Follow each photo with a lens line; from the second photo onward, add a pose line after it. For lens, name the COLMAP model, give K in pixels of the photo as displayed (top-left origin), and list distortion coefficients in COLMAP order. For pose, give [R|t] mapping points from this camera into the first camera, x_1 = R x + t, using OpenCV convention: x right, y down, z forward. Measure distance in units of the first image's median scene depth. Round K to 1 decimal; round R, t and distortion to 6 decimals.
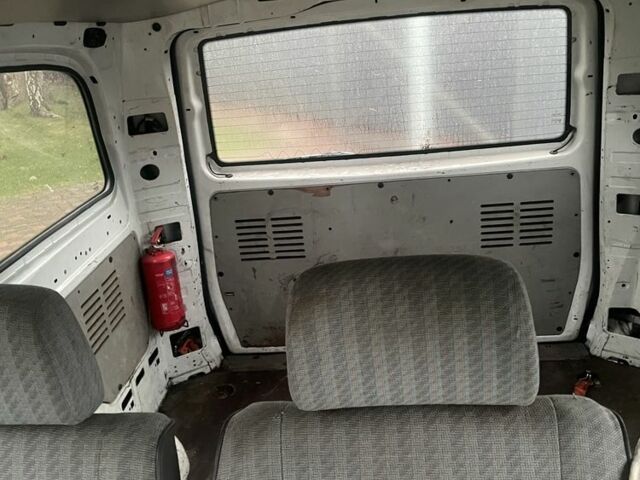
lens RADIAL K [[632.5, 0, 330.9], [0, 632.5, 240.5], [0, 0, 1]] dist [0.072681, -0.092464]
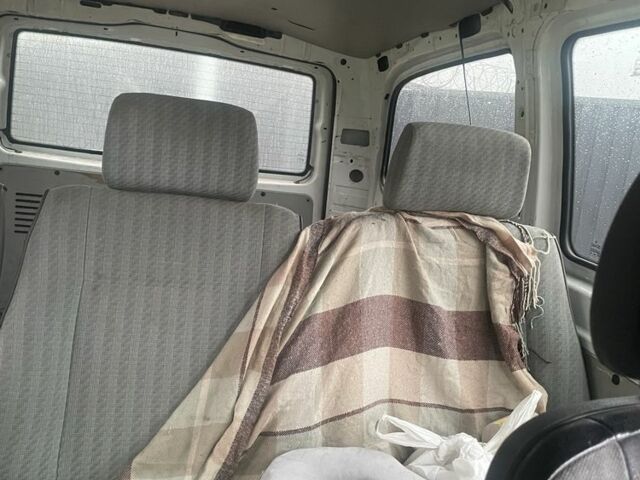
lens RADIAL K [[632.5, 0, 330.9], [0, 632.5, 240.5], [0, 0, 1]] dist [0.072681, -0.092464]
pose [[0.925165, 0.155106, 0.346427, -0.022072], [-0.088200, 0.975562, -0.201244, 0.254729], [-0.369175, 0.155629, 0.916237, -0.225599]]
